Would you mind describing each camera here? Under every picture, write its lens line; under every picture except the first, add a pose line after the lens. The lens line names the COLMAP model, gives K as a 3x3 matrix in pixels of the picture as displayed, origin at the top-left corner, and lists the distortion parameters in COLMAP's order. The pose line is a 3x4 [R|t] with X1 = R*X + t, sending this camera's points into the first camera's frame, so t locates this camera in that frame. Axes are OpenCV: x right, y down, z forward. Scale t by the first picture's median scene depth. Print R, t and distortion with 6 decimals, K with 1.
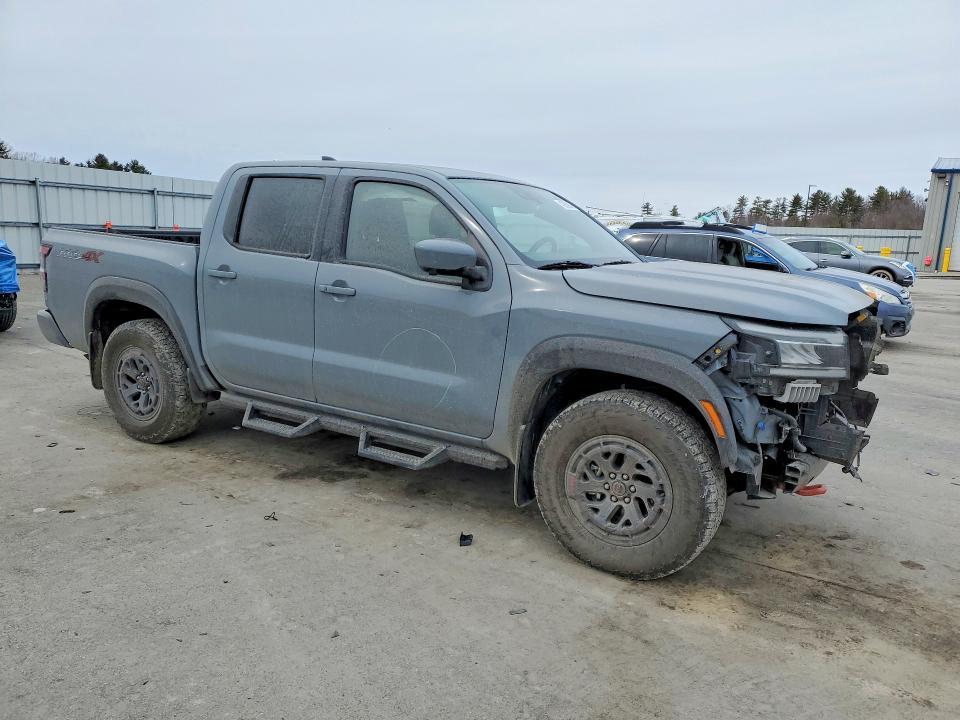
lens RADIAL K [[756.5, 0, 484.2], [0, 756.5, 356.6], [0, 0, 1]] dist [0.005350, -0.016025]
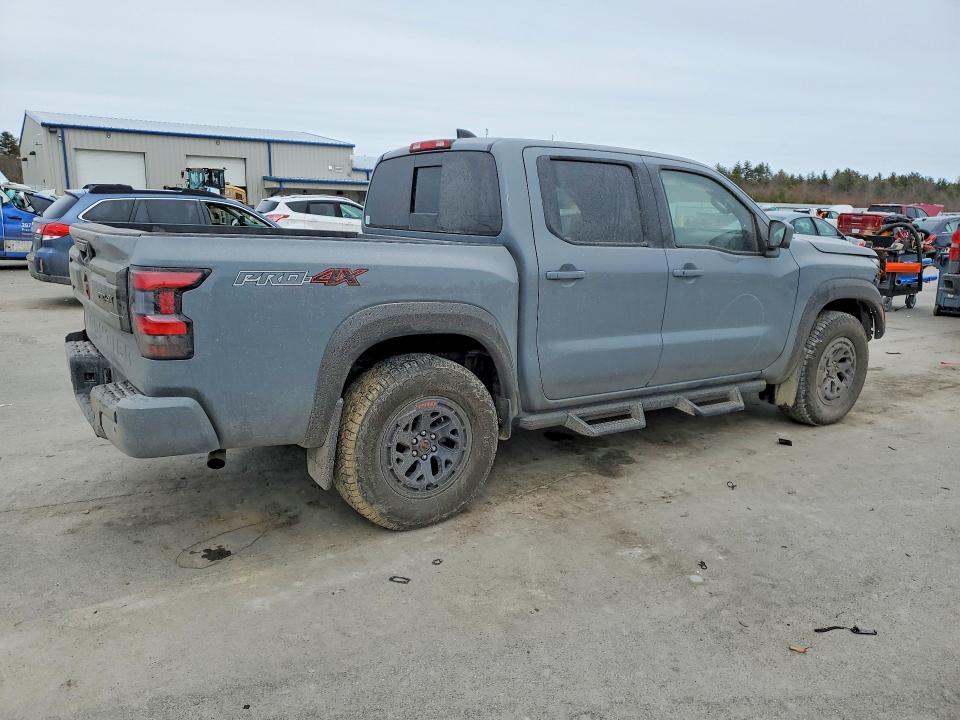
lens RADIAL K [[756.5, 0, 483.4], [0, 756.5, 364.0], [0, 0, 1]] dist [0.005350, -0.016025]
pose [[0.424500, -0.217364, 0.878950, -1.235649], [0.155579, 0.973829, 0.165688, -0.177316], [-0.891961, 0.066412, 0.447208, 0.751935]]
